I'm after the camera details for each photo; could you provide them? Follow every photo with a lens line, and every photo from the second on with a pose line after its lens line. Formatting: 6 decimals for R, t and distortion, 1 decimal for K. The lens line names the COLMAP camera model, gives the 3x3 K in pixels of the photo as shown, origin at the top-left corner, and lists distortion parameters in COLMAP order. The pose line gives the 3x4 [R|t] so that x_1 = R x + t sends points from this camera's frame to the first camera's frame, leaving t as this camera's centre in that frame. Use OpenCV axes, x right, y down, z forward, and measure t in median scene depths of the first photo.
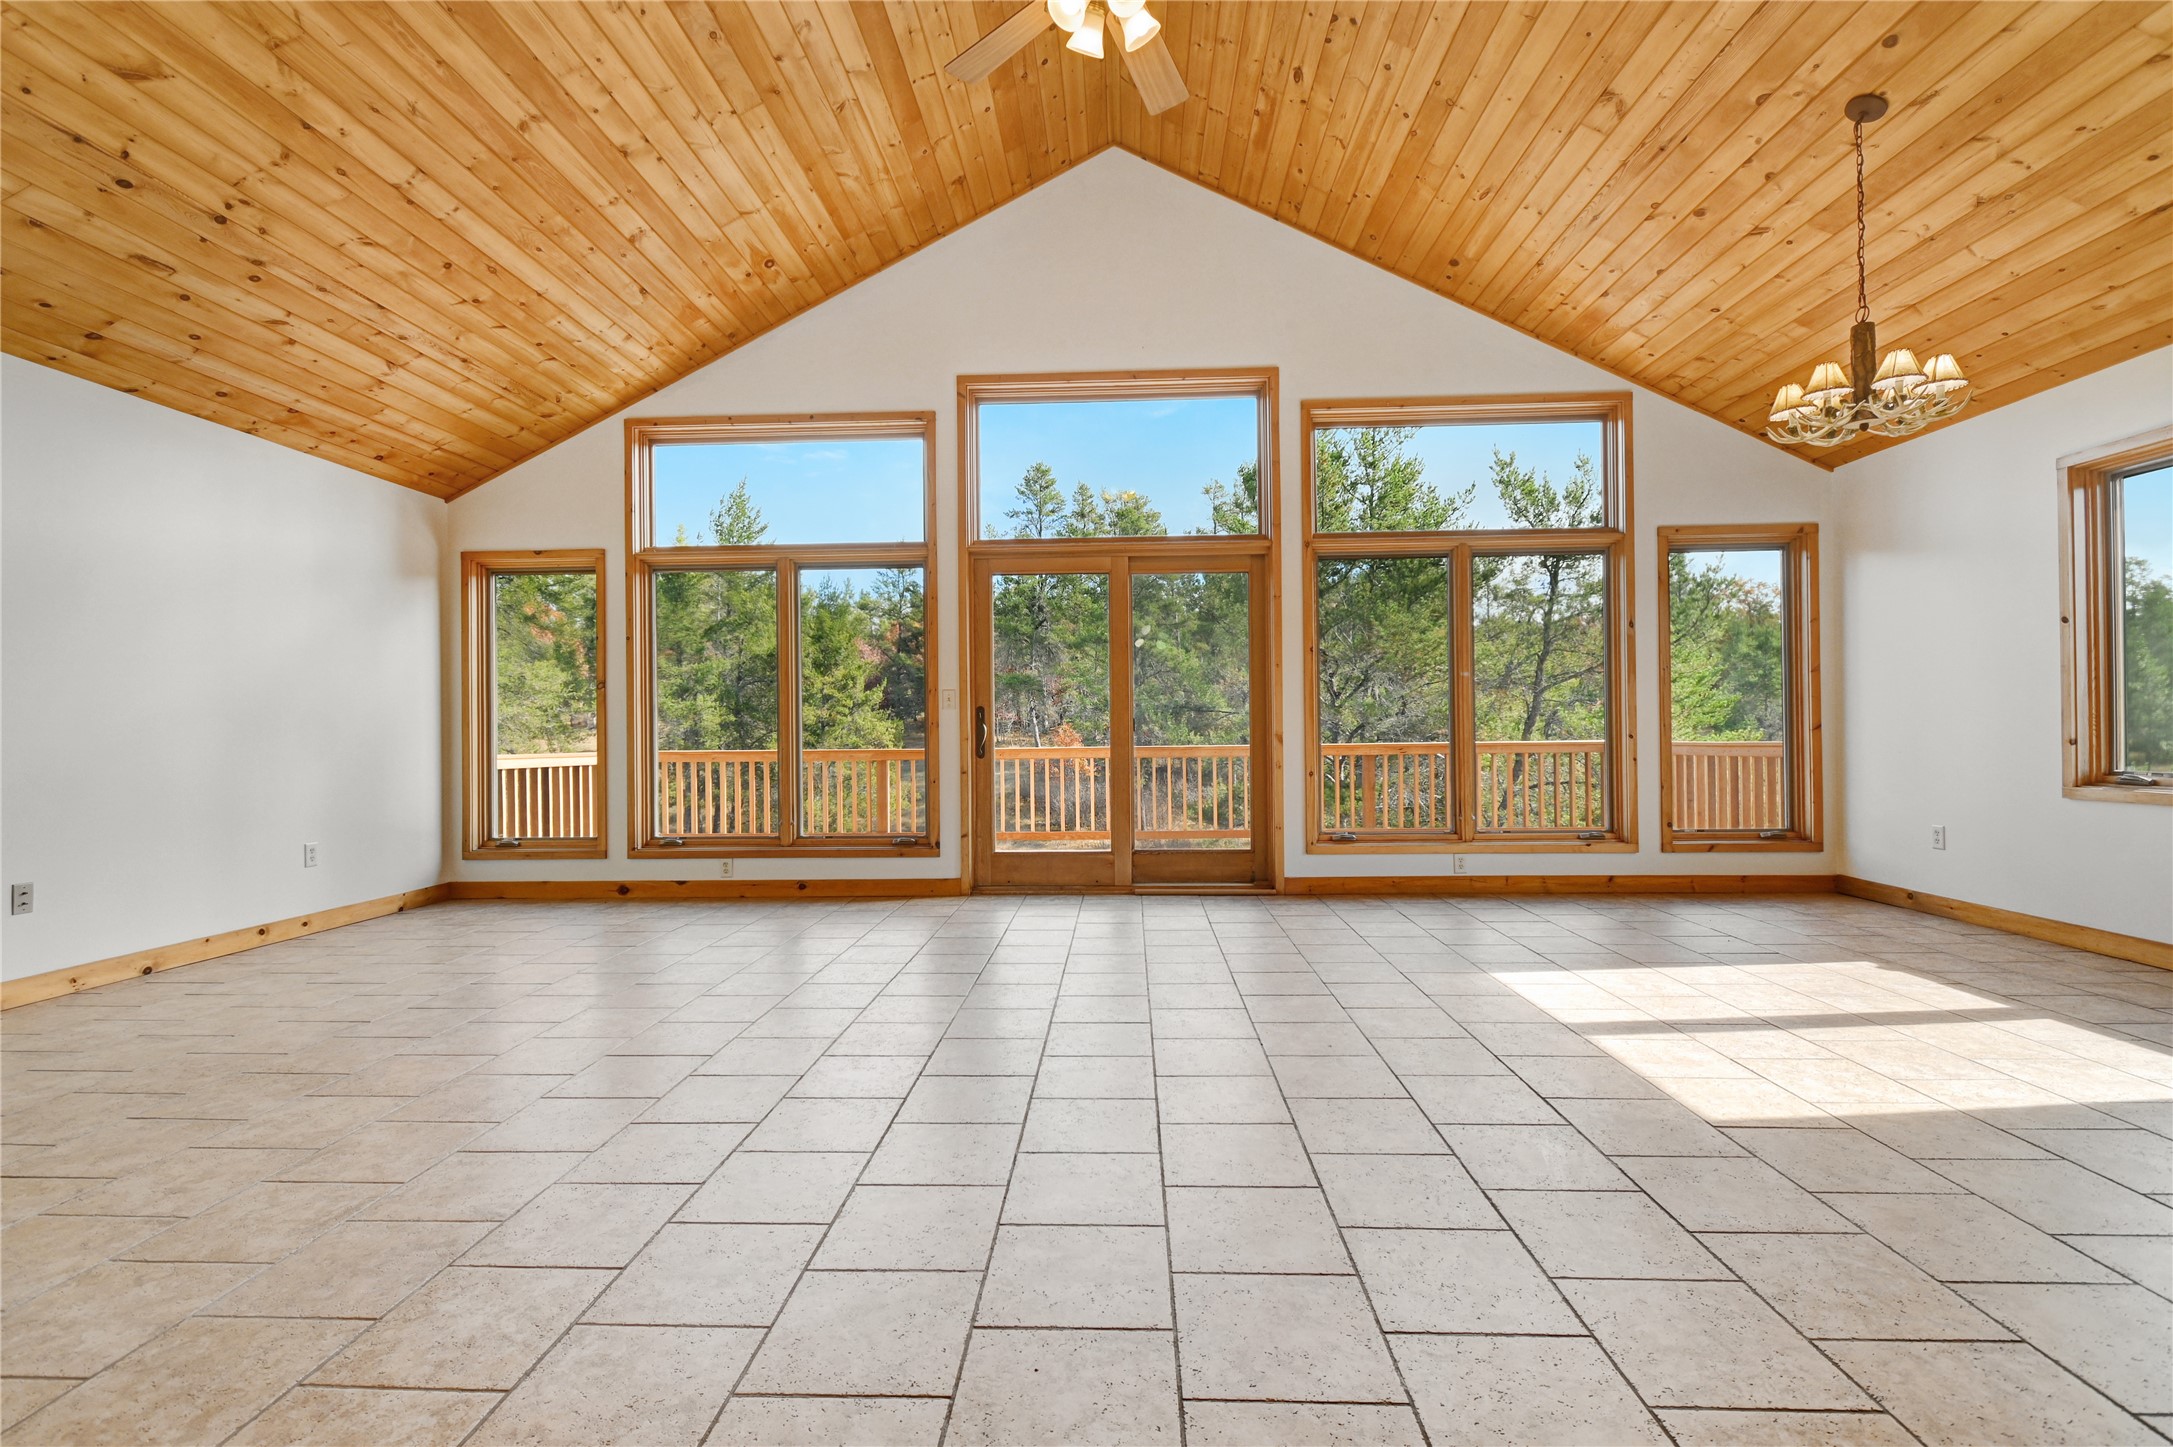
lens RADIAL K [[990.9, 0, 1091.7], [0, 990.9, 722.4], [0, 0, 1]] dist [0.003703, -0.000044]
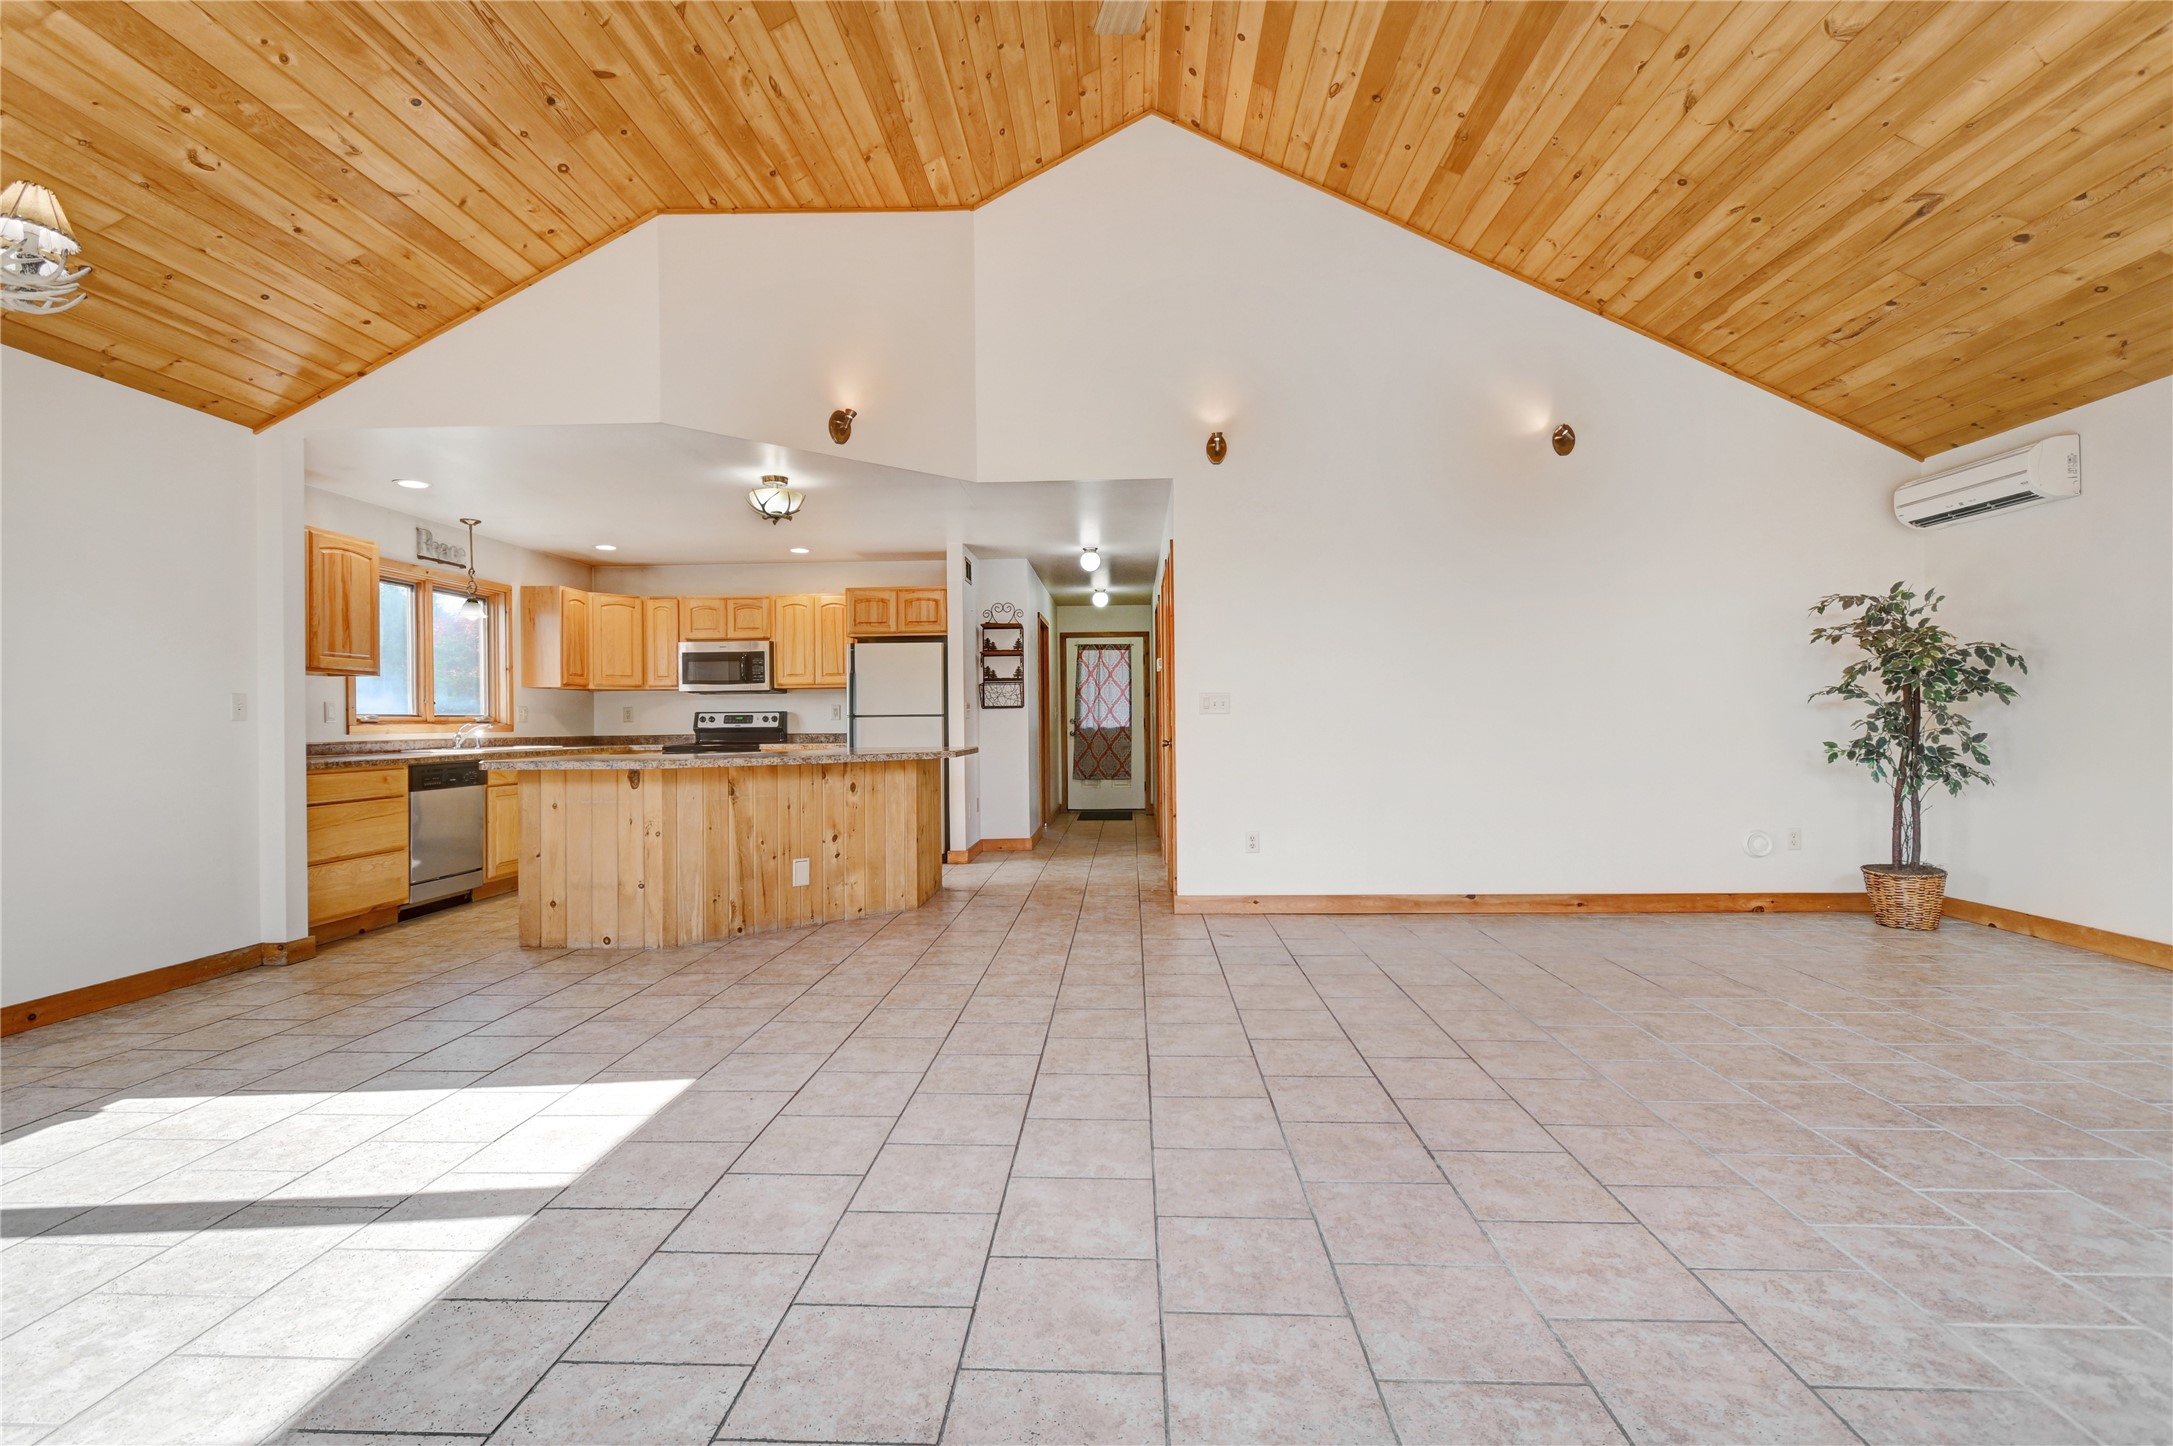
lens RADIAL K [[972.0, 0, 1084.0], [0, 972.0, 724.1], [0, 0, 1]] dist [0.008039, -0.004934]
pose [[-0.999747, 0.021326, 0.007208, 0.055617], [0.021289, 0.999759, -0.005282, -0.006998], [-0.007319, -0.005128, -0.999960, 0.953470]]
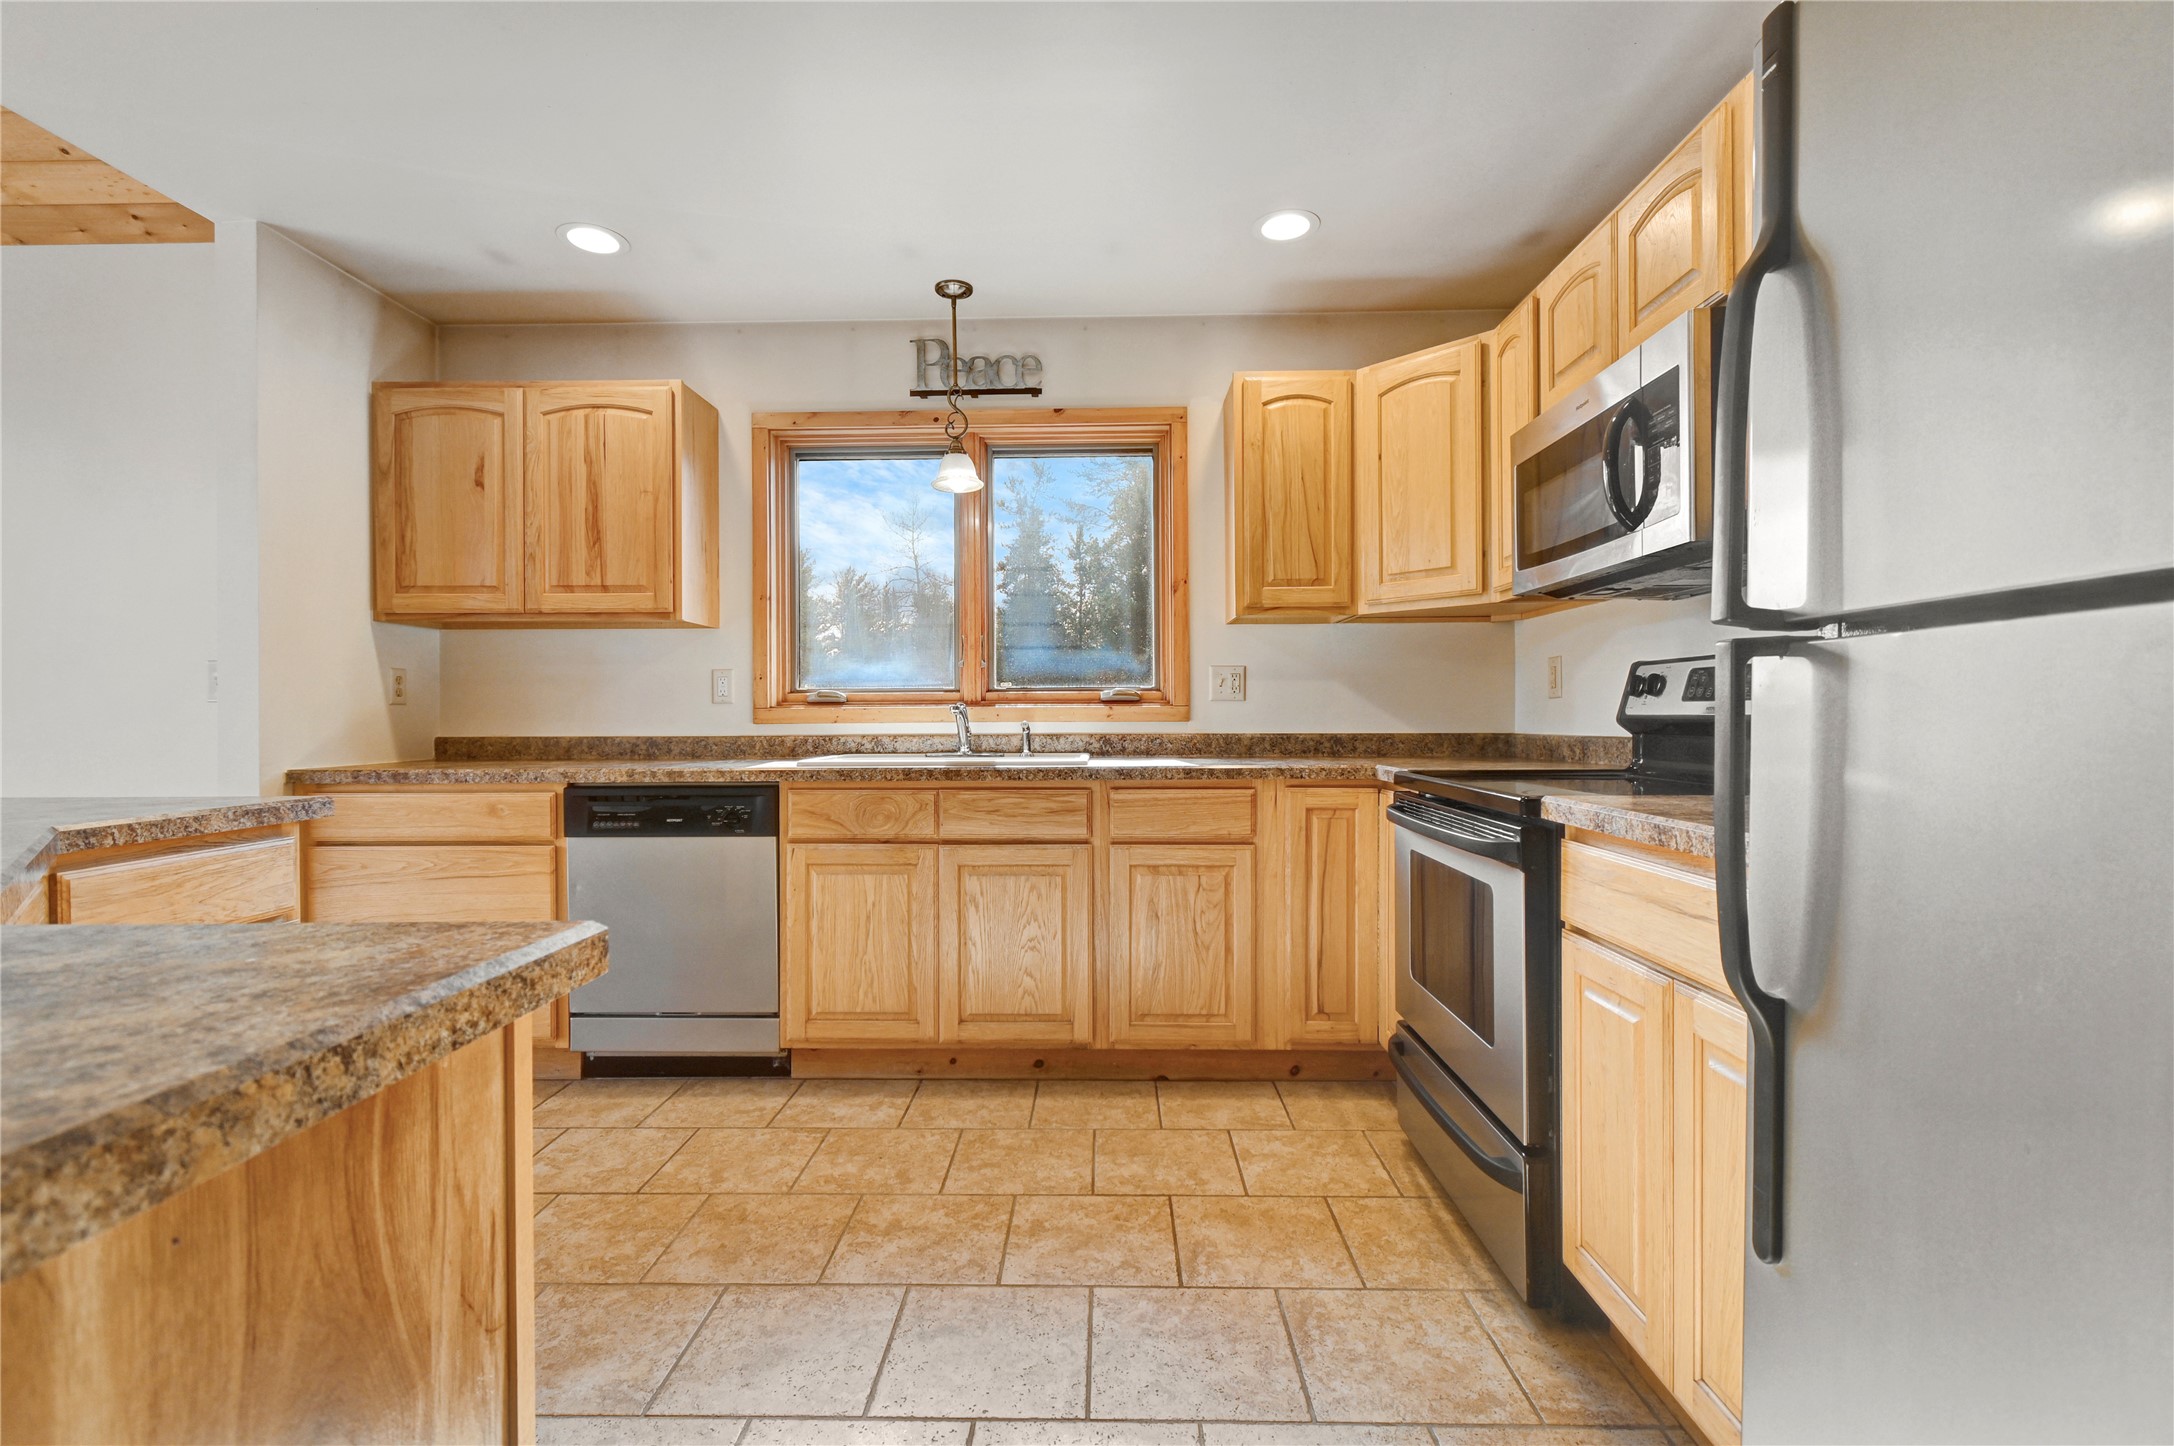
lens RADIAL K [[972.5, 0, 1084.5], [0, 972.5, 724.1], [0, 0, 1]] dist [0.008039, -0.004934]
pose [[-0.012147, 0.004954, 0.999914, 0.221145], [-0.002823, 0.999984, -0.004988, -0.015006], [-0.999922, -0.002883, -0.012132, -0.233806]]
